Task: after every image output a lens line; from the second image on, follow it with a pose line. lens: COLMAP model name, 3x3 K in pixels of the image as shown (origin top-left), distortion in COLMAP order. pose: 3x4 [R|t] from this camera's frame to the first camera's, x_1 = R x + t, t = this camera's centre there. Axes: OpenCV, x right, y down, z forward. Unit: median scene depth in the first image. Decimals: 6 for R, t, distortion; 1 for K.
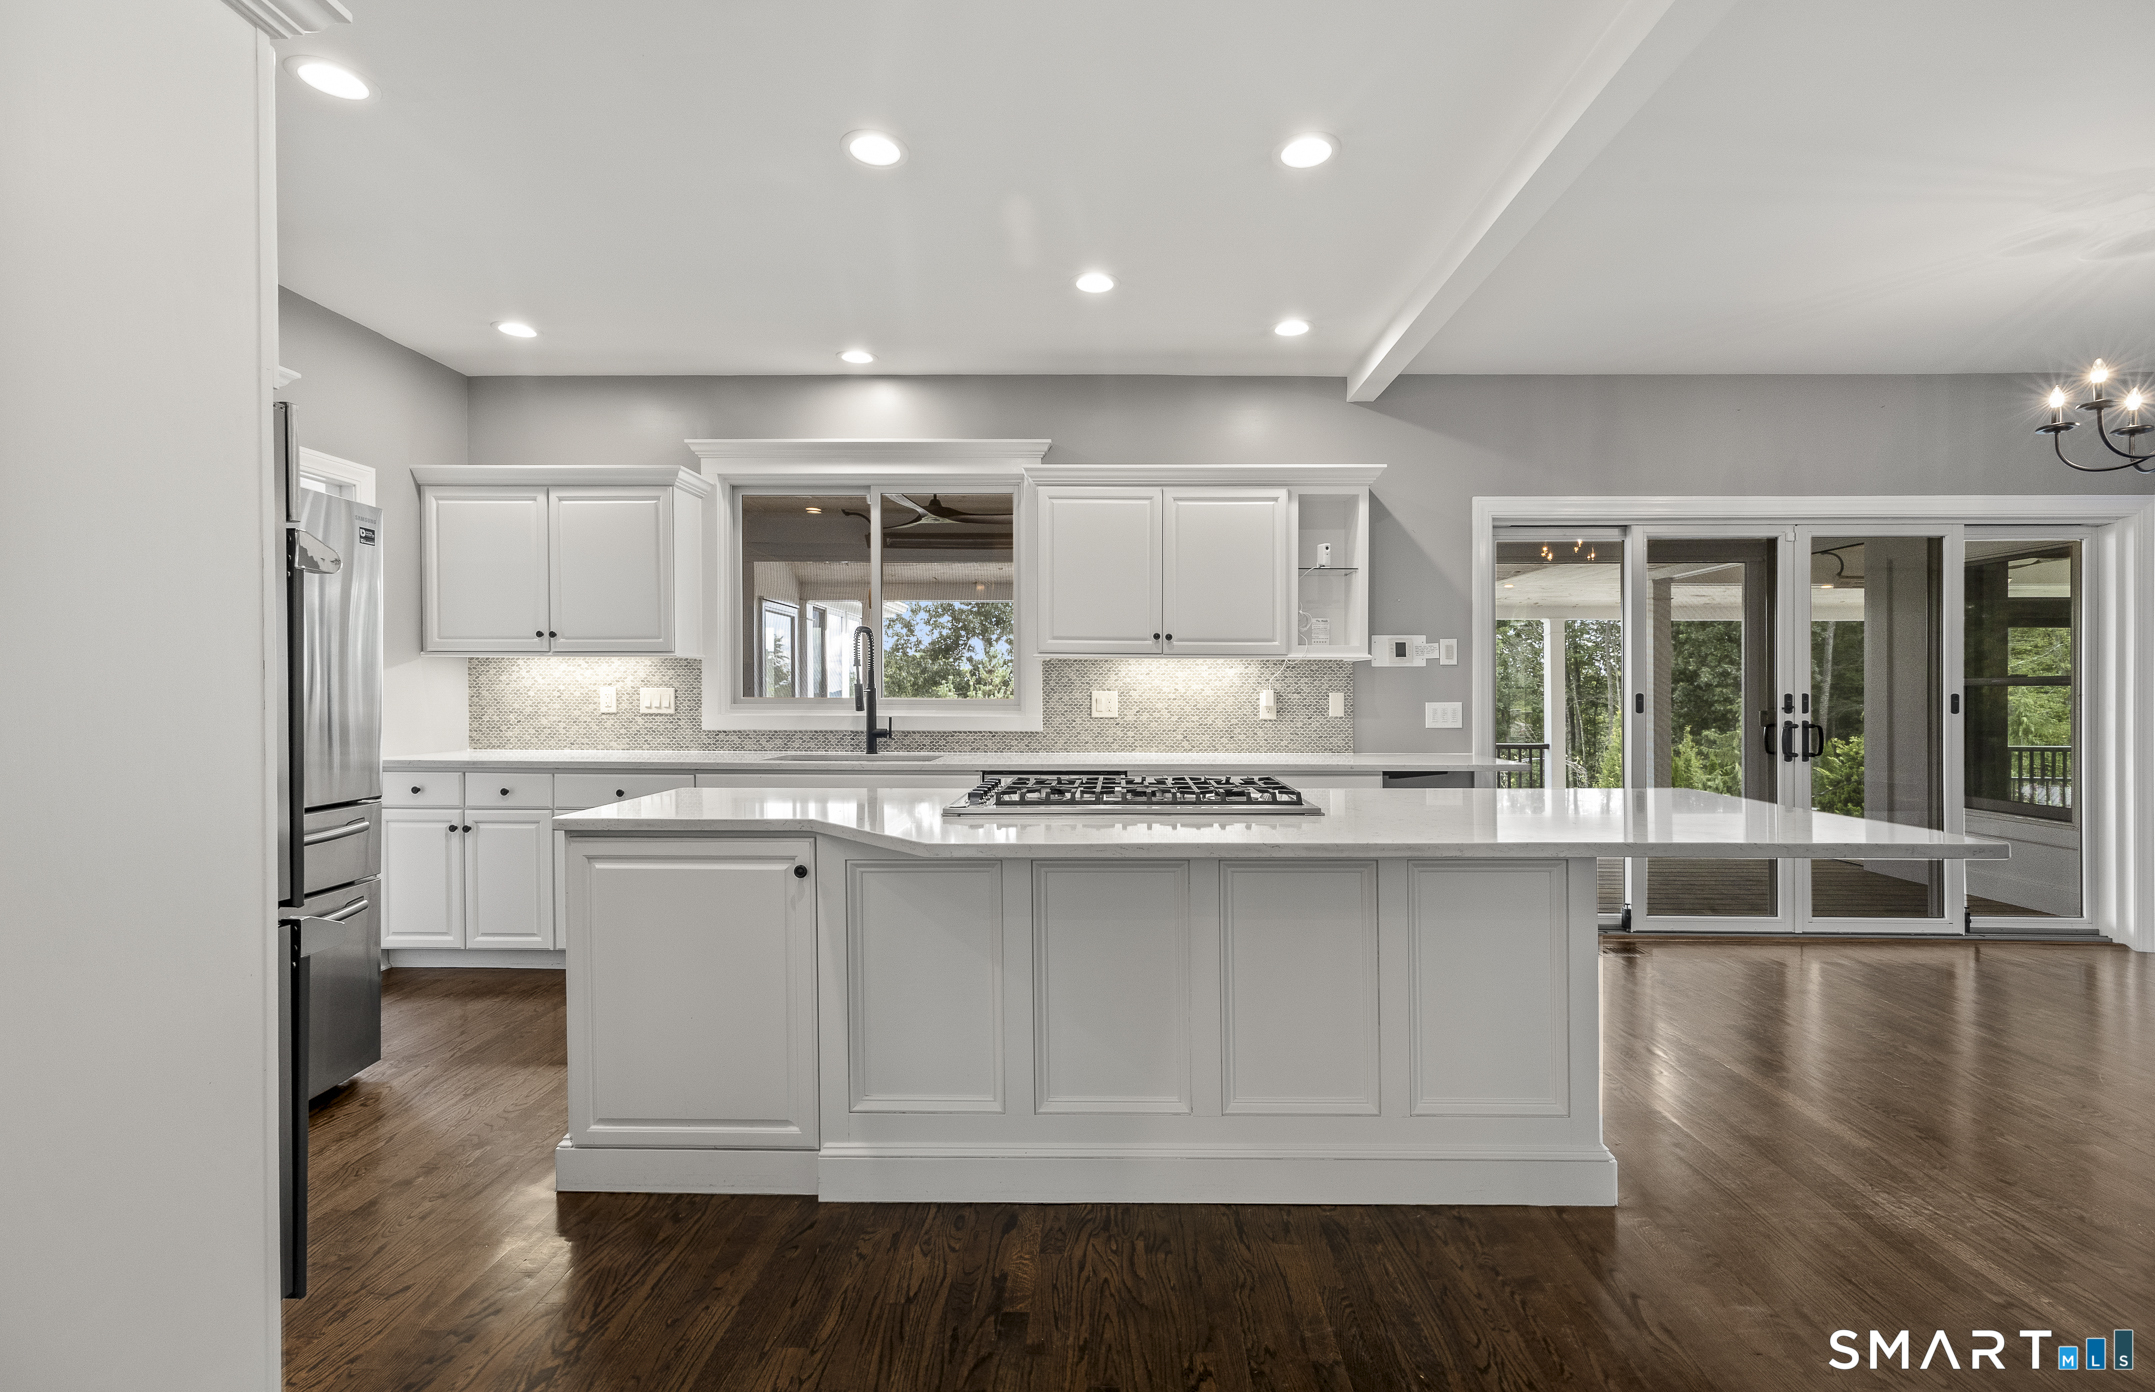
lens RADIAL K [[936.0, 0, 1078.8], [0, 936.0, 691.2], [0, 0, 1]] dist [0.002558, 0.000514]
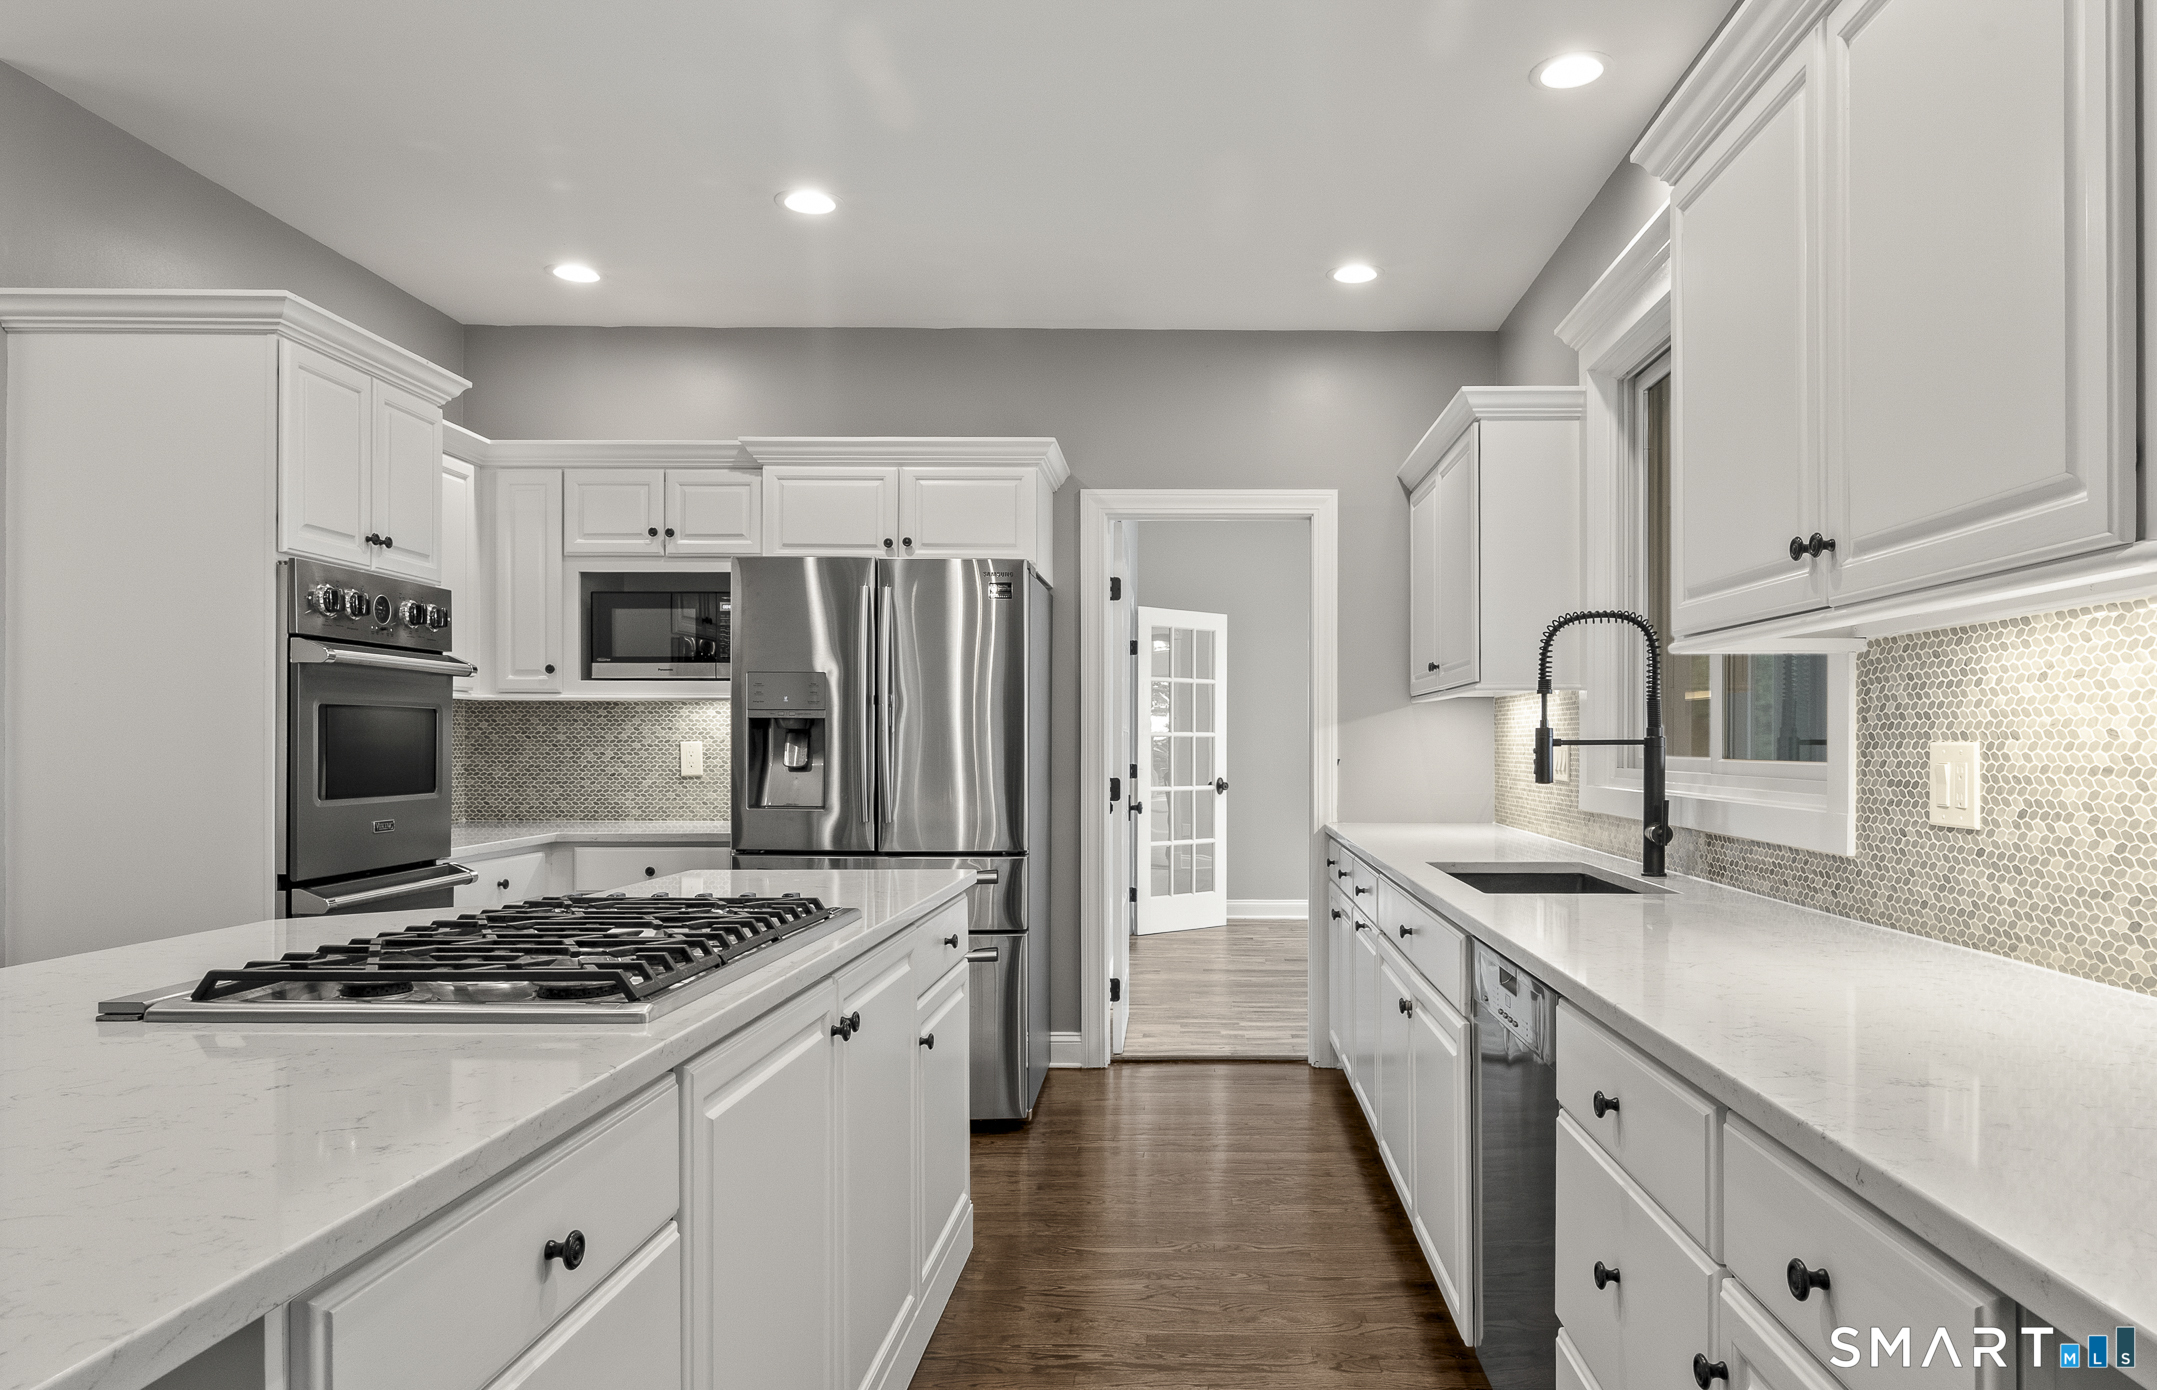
lens RADIAL K [[1387.7, 0, 1226.1], [0, 1387.7, 742.3], [0, 0, 1]] dist [0.001540, 0.000317]
pose [[0.038489, -0.003985, -0.999251, 0.469769], [0.000821, 0.999992, -0.003956, 0.001901], [0.999259, -0.000668, 0.038492, 0.749977]]
